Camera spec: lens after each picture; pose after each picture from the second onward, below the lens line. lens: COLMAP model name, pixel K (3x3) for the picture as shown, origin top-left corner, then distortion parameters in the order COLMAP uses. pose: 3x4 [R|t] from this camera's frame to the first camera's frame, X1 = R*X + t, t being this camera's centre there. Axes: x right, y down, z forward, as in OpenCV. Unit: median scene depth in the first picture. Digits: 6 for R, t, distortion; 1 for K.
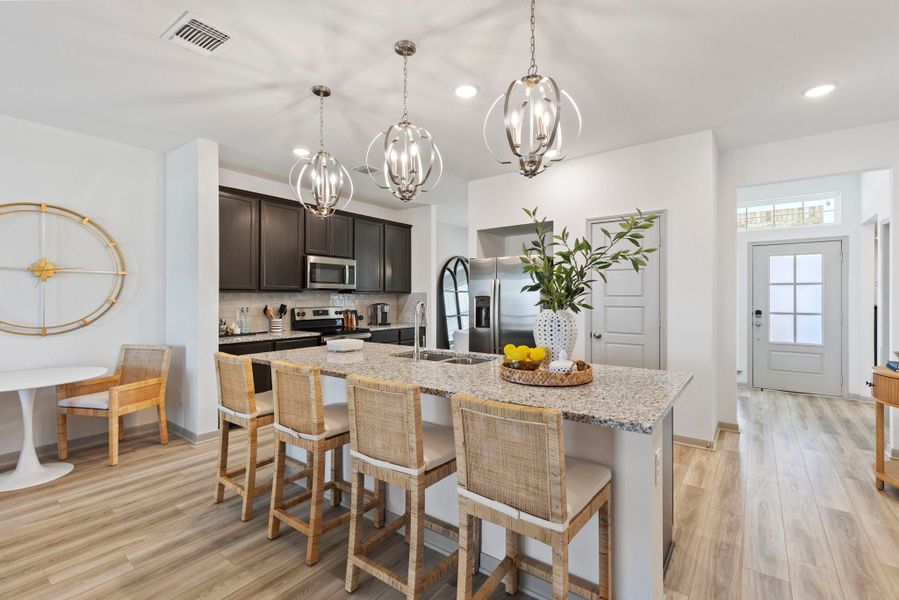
lens RADIAL K [[407.9, 0, 446.1], [0, 407.9, 297.1], [0, 0, 1]] dist [0.004377, -0.002294]
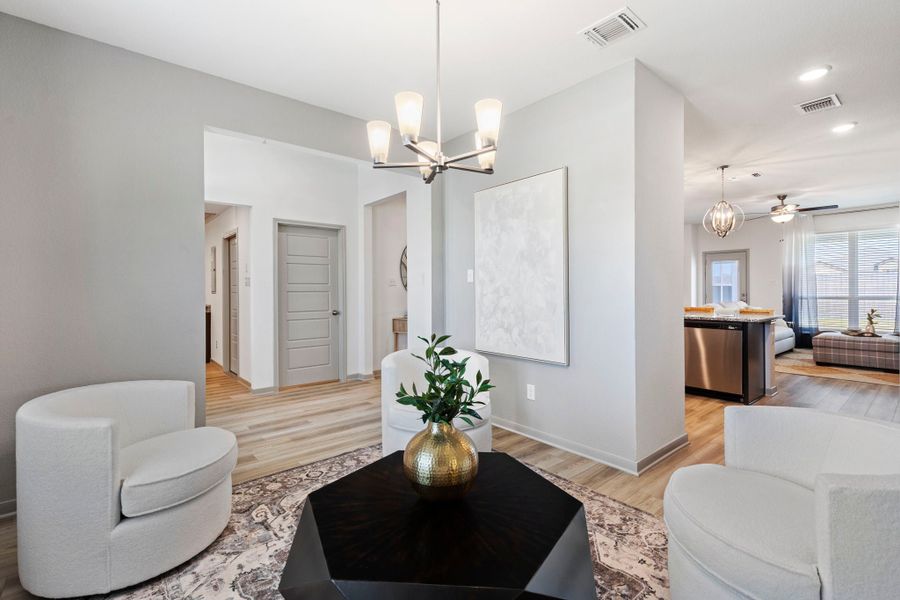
lens RADIAL K [[408.4, 0, 452.0], [0, 408.4, 293.6], [0, 0, 1]] dist [0.004377, -0.002294]
pose [[-0.977461, 0.006290, 0.211022, 0.372730], [0.007193, 0.999968, 0.003510, 0.032599], [-0.210993, 0.004949, -0.977475, 2.269728]]
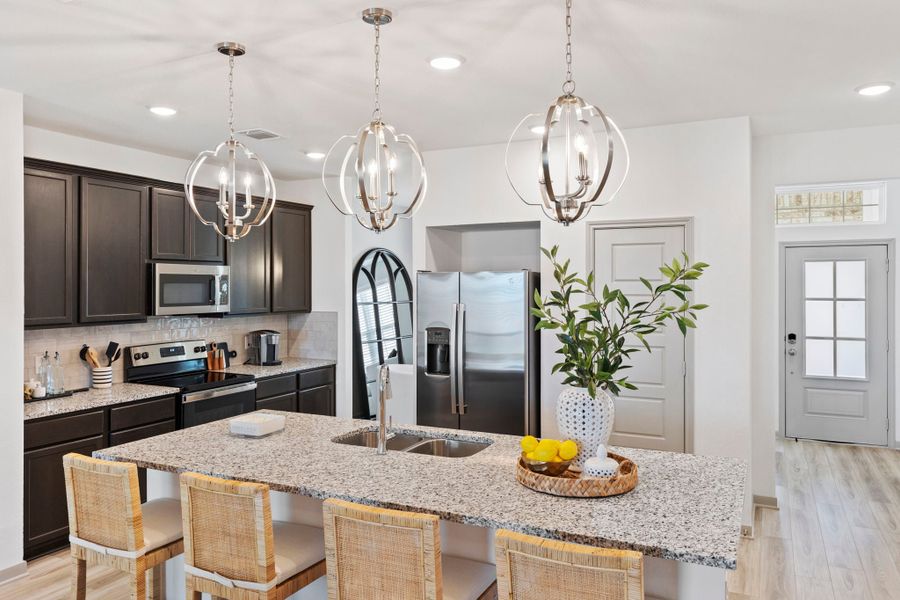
lens RADIAL K [[654.8, 0, 448.7], [0, 654.8, 282.8], [0, 0, 1]] dist [-0.013468, 0.007564]
pose [[0.981690, -0.001776, 0.190475, -0.119558], [0.002038, 0.999997, -0.001178, -0.091083], [-0.190473, 0.001545, 0.981691, -0.079170]]
